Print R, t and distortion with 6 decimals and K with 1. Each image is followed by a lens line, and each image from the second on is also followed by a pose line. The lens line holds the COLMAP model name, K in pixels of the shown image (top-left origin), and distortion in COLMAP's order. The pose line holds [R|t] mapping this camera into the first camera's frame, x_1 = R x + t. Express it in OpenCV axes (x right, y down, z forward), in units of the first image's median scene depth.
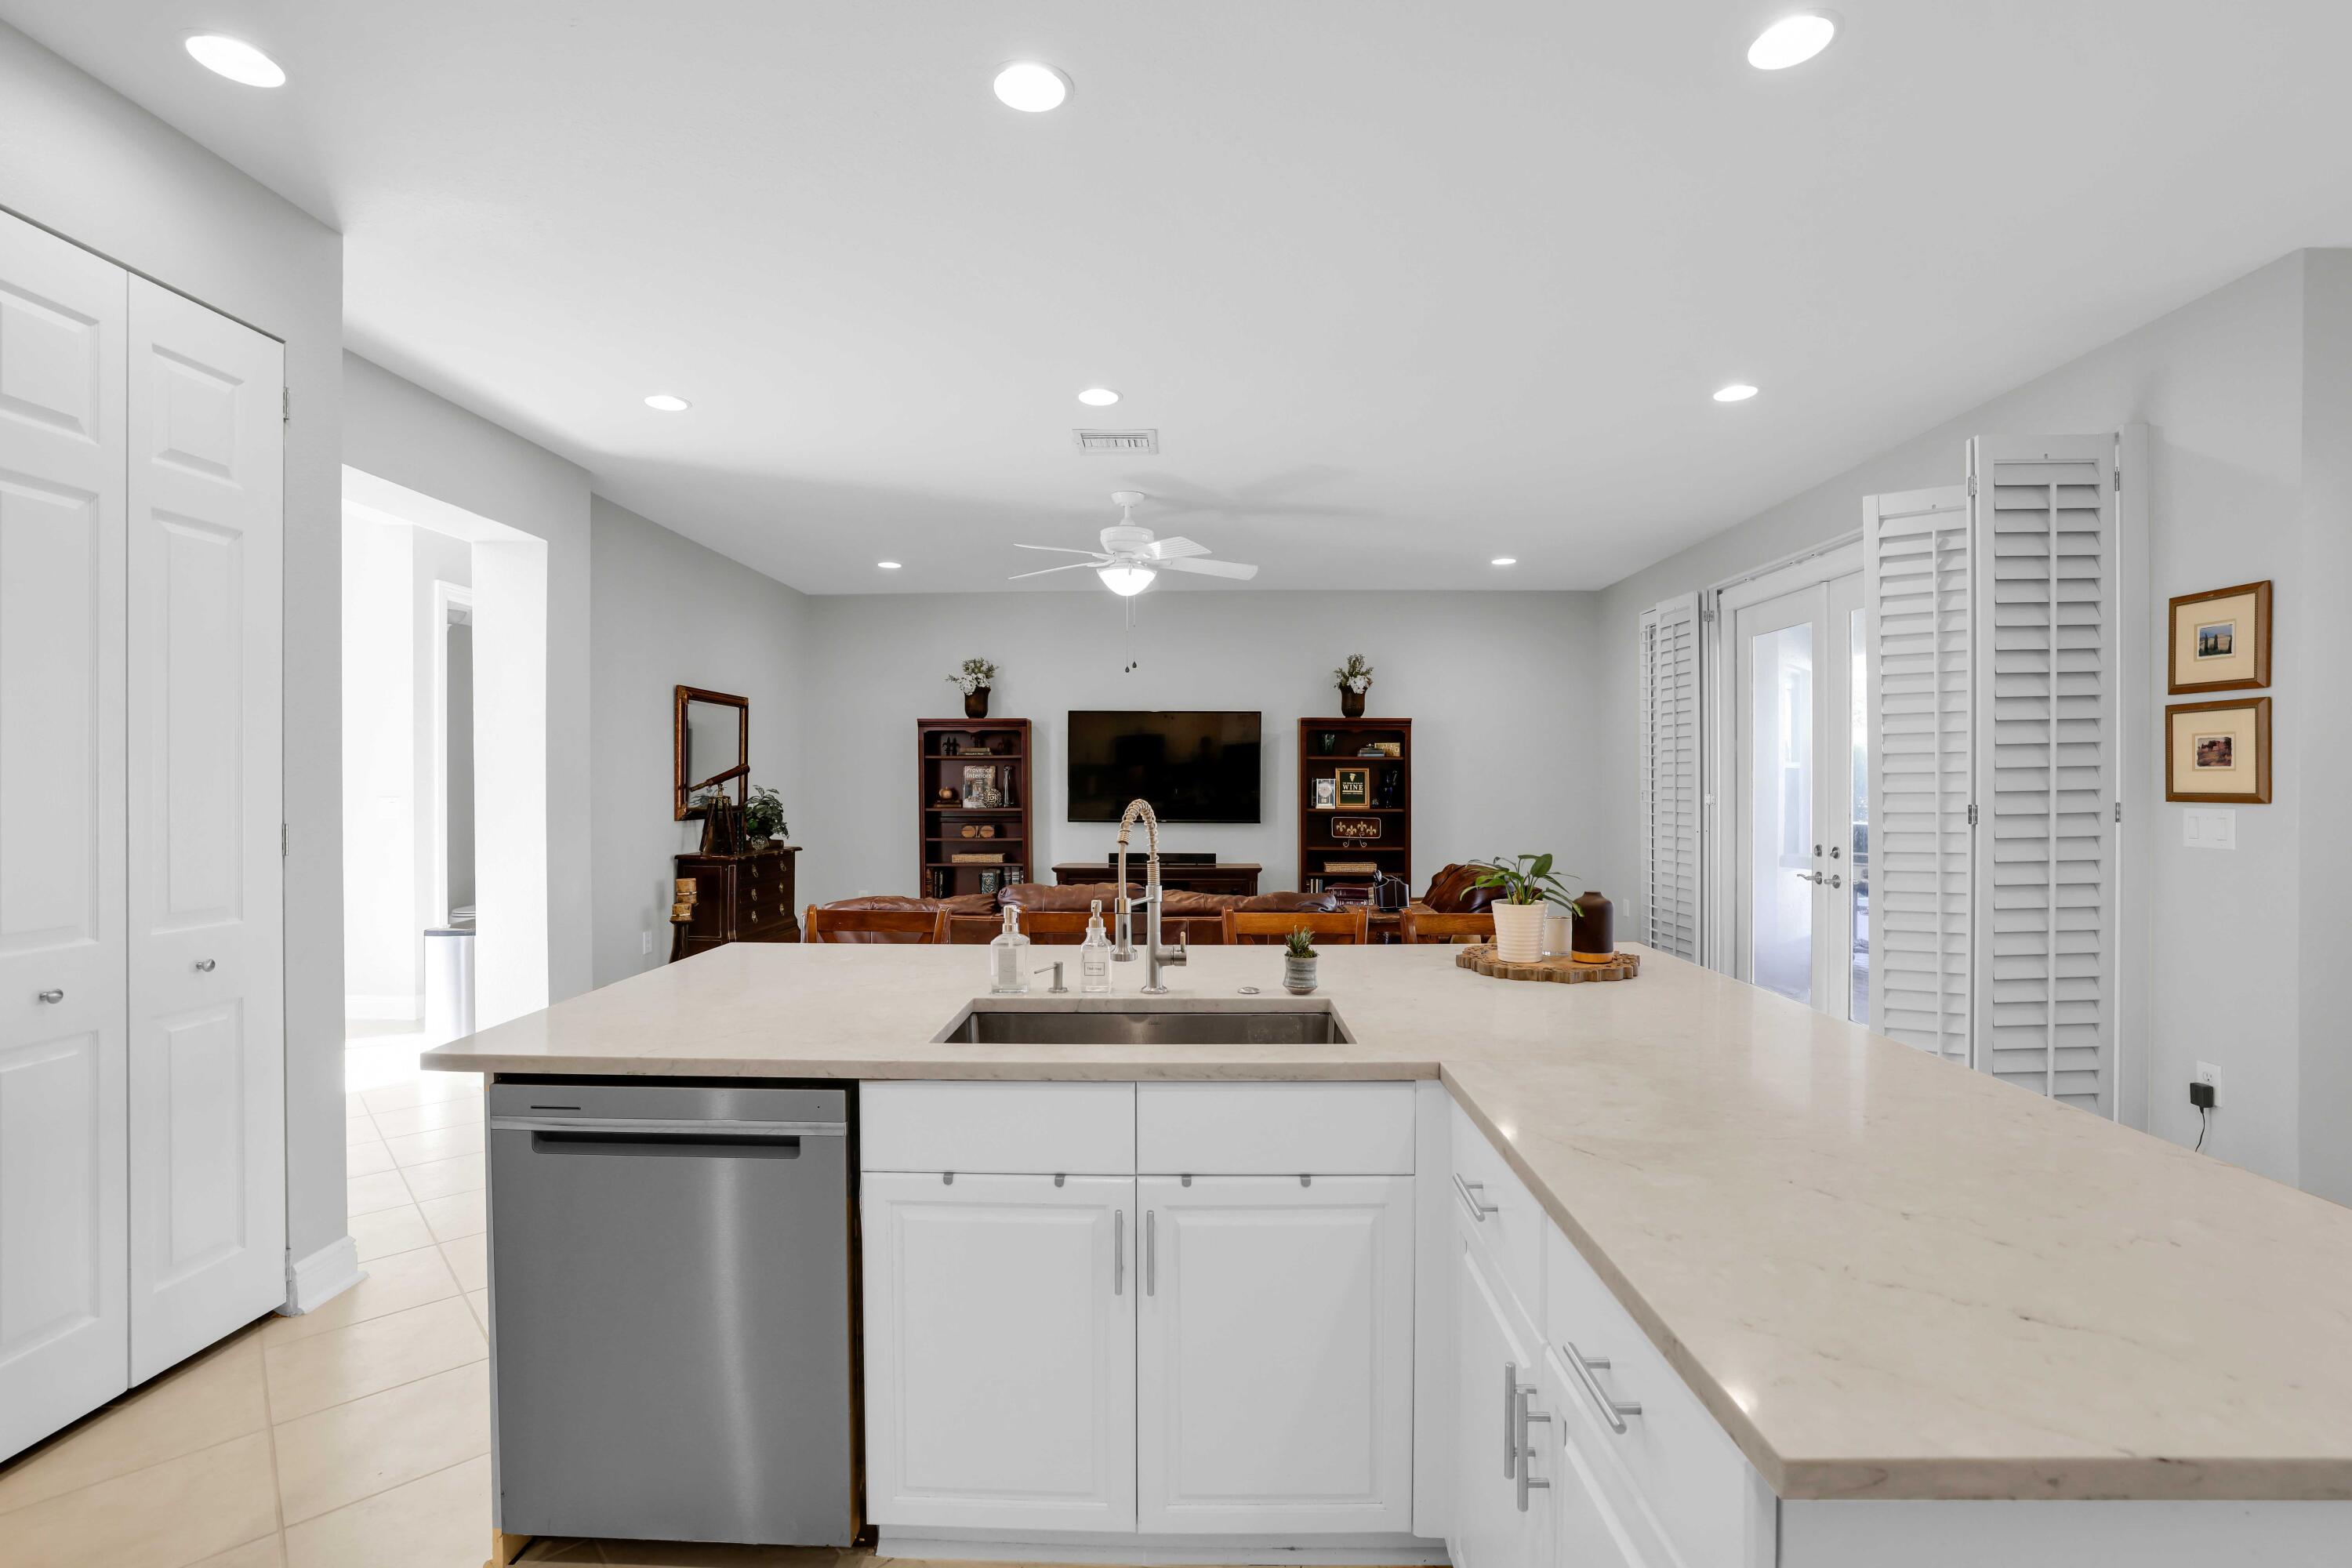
lens RADIAL K [[1047.4, 0, 1176.0], [0, 1047.4, 784.0], [0, 0, 1]] dist [-0.061694, 0.022104]
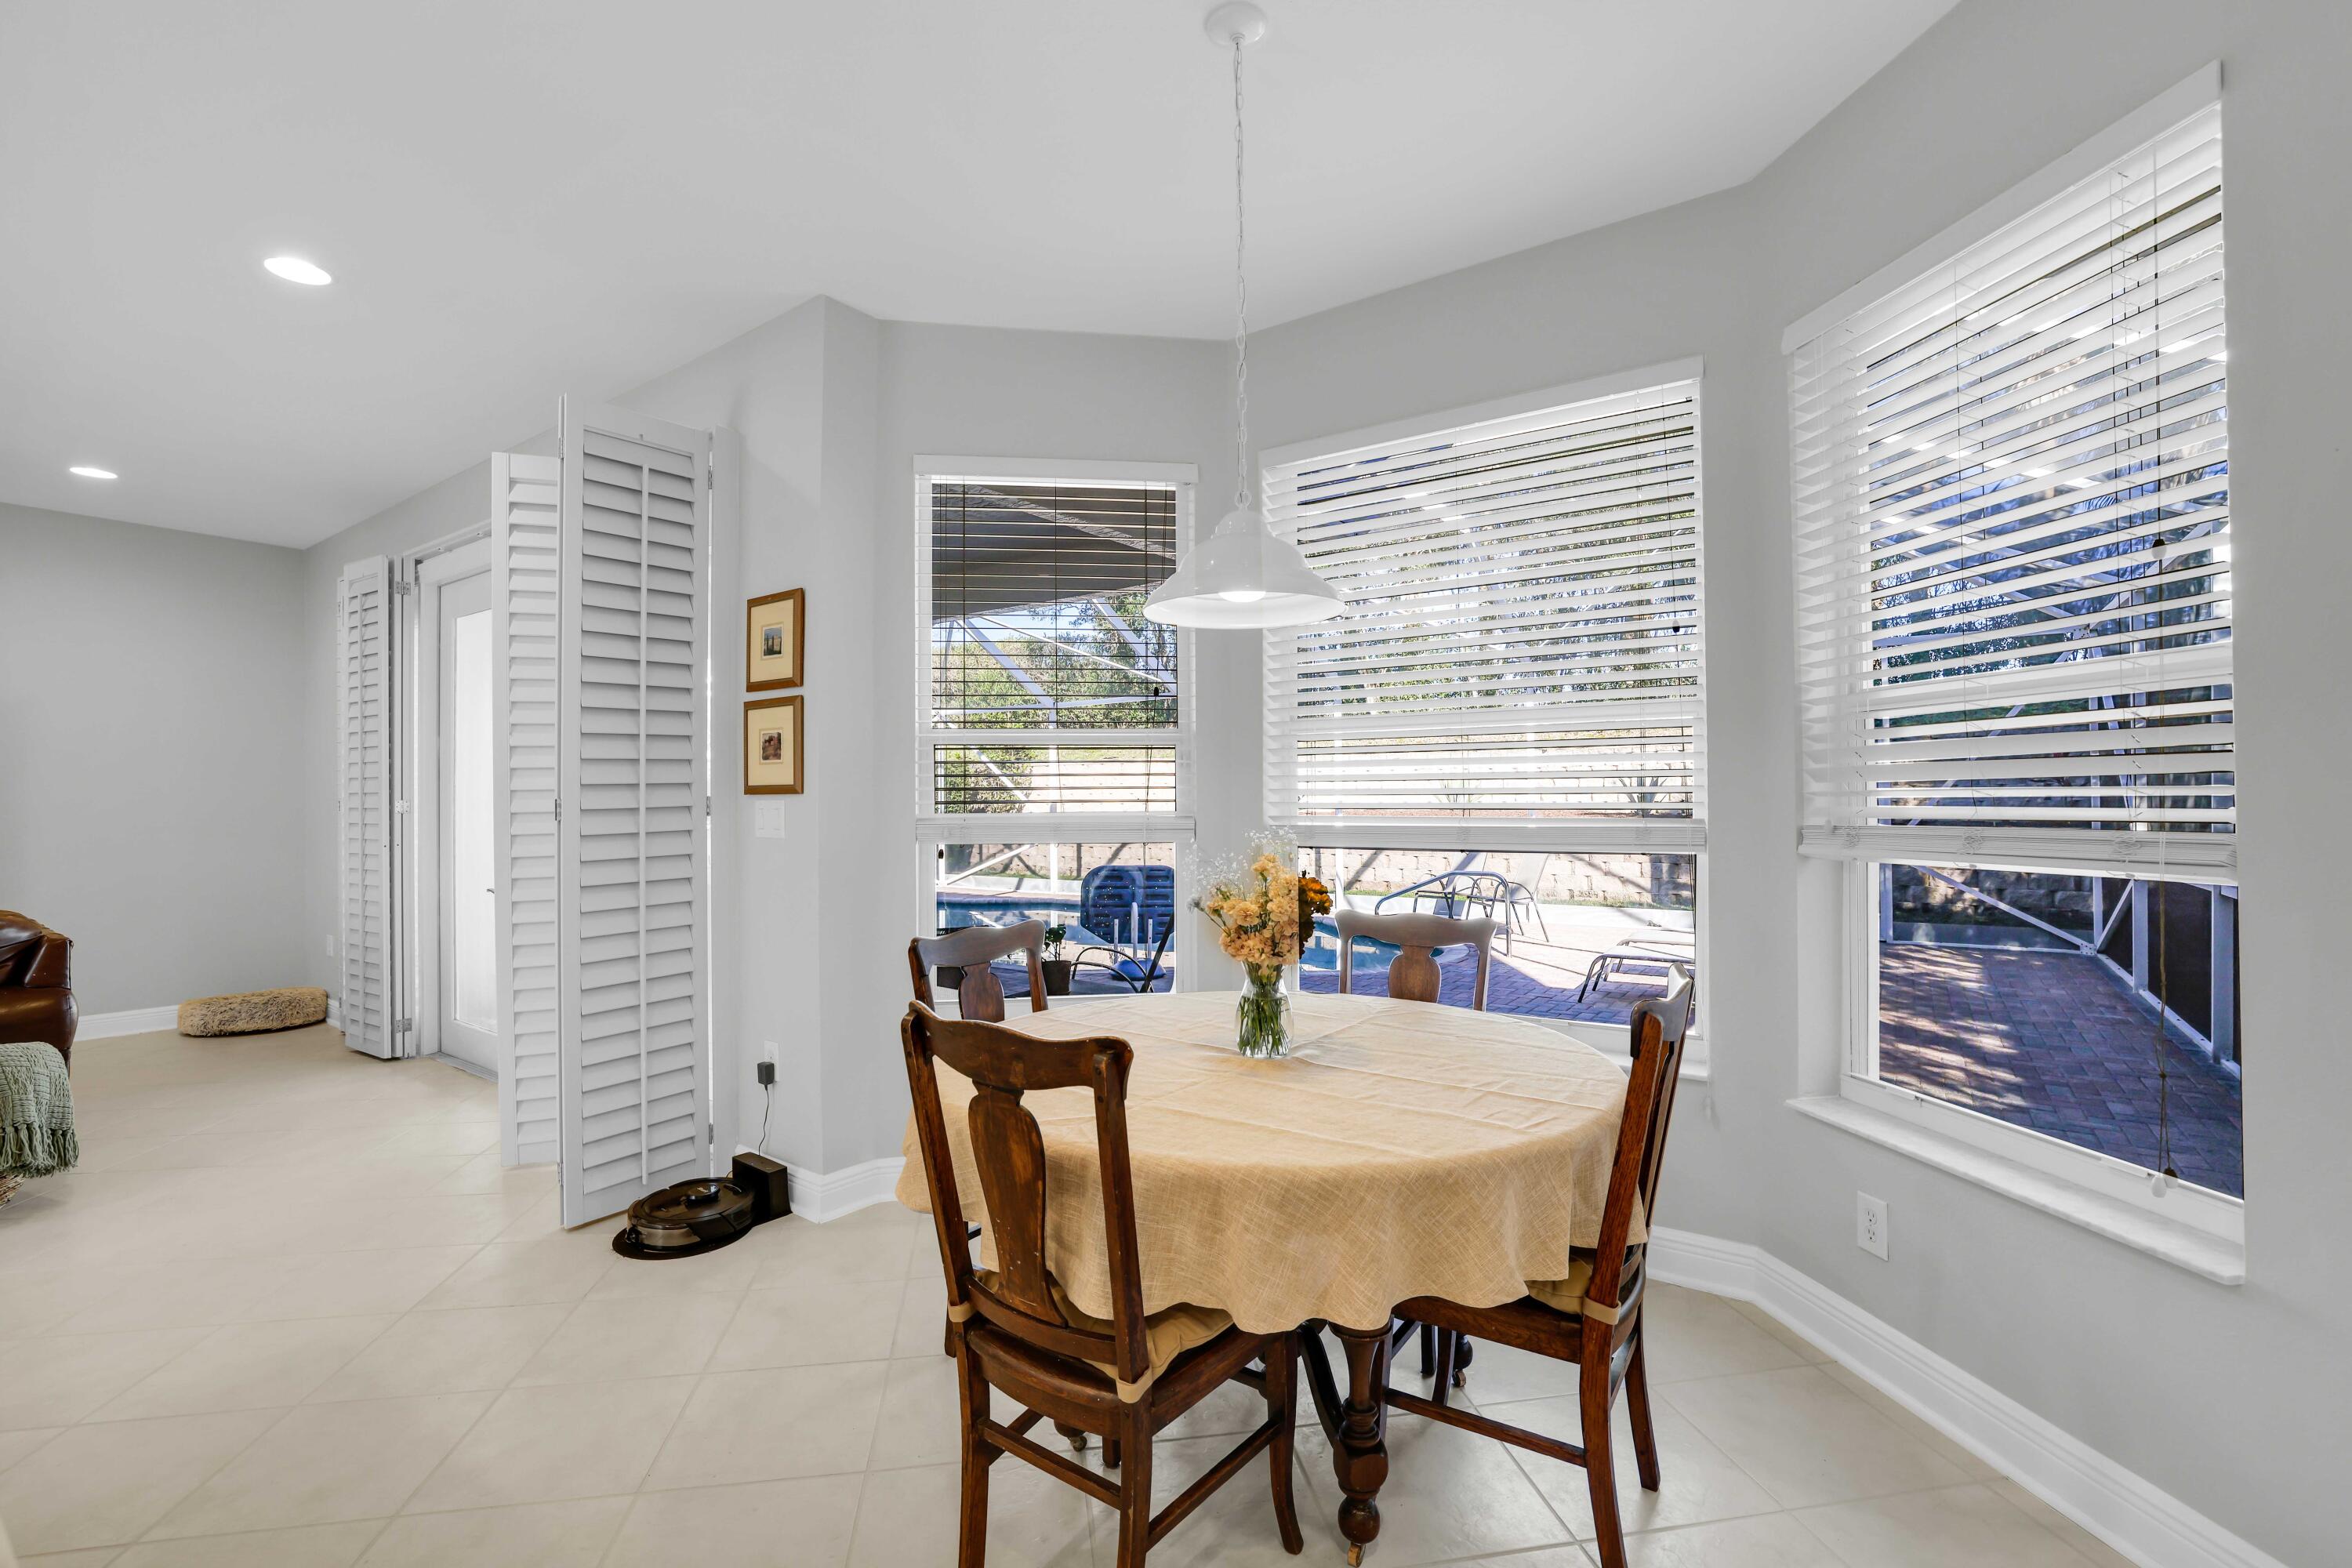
lens RADIAL K [[1047.4, 0, 1176.0], [0, 1047.4, 784.0], [0, 0, 1]] dist [-0.061694, 0.022104]
pose [[0.553541, 0.009113, 0.832772, 0.177203], [0.007167, 0.999851, -0.015705, 0.013741], [-0.832791, 0.014662, 0.553393, 0.020472]]
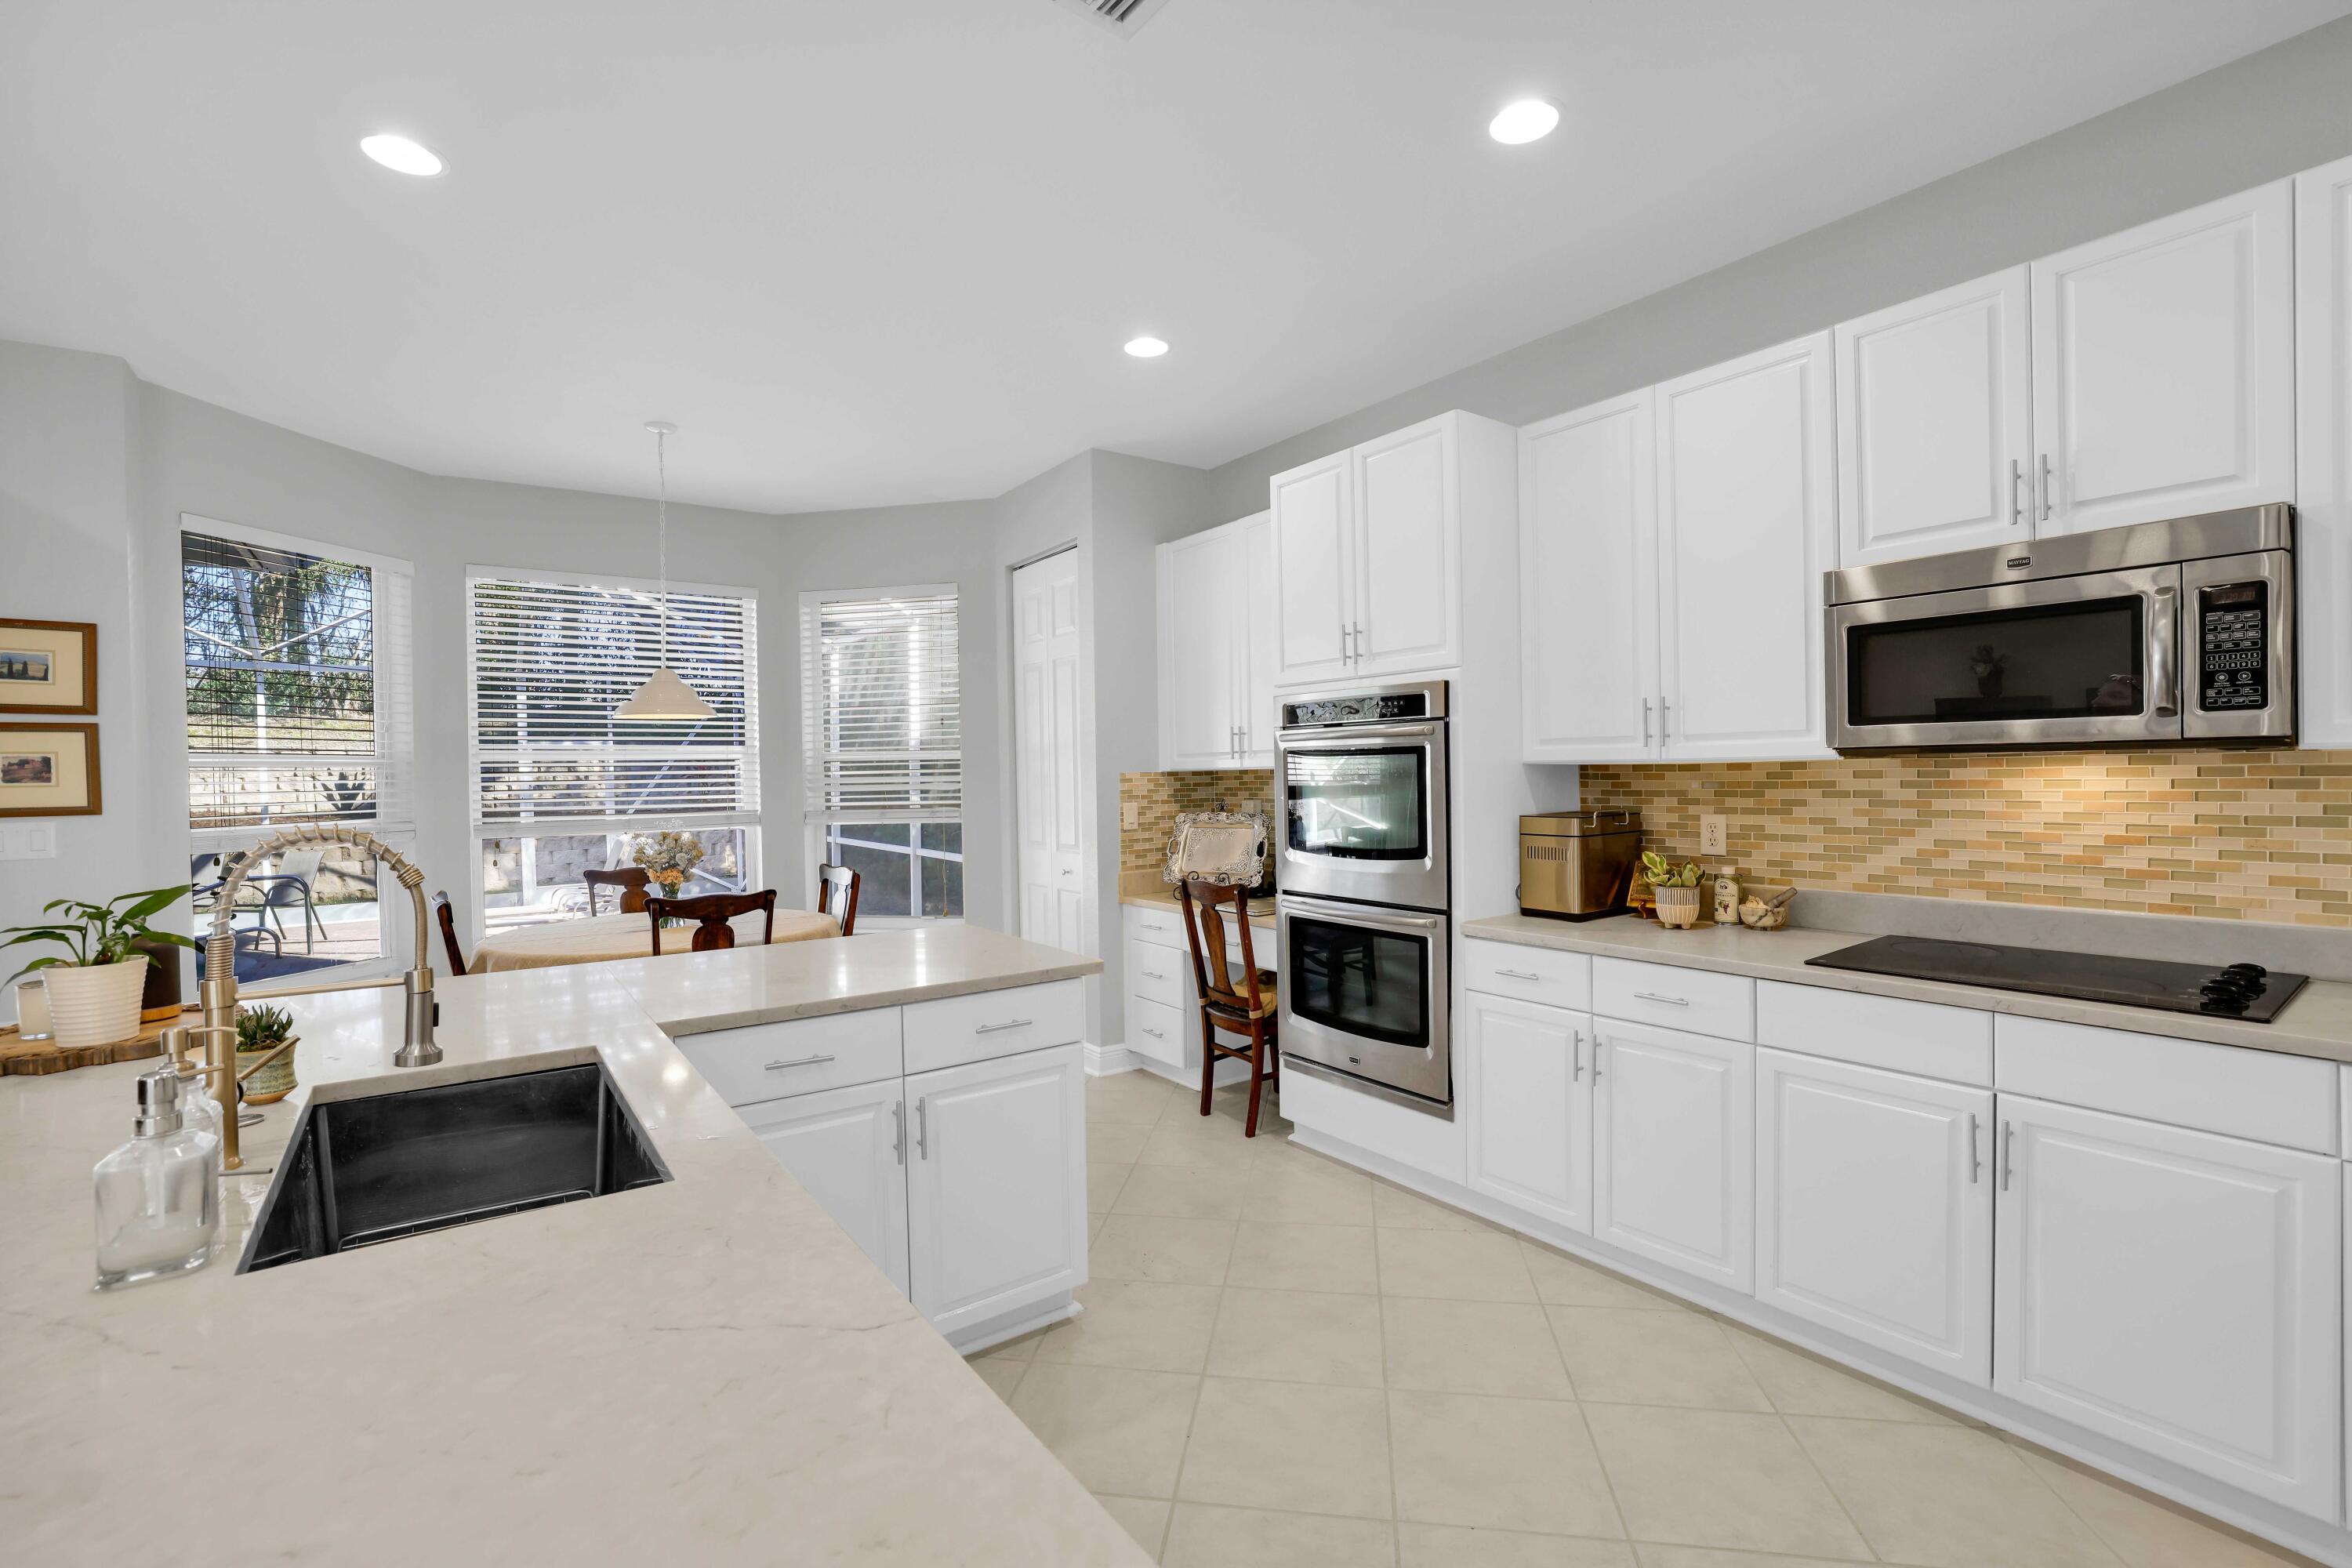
lens RADIAL K [[1008.1, 0, 1168.4], [0, 1008.1, 790.3], [0, 0, 1]] dist [-0.056500, 0.020241]
pose [[-0.608278, -0.002502, 0.793720, -0.265772], [0.019071, 0.999660, 0.017766, -0.002355], [-0.793495, 0.025943, -0.608024, 0.325036]]
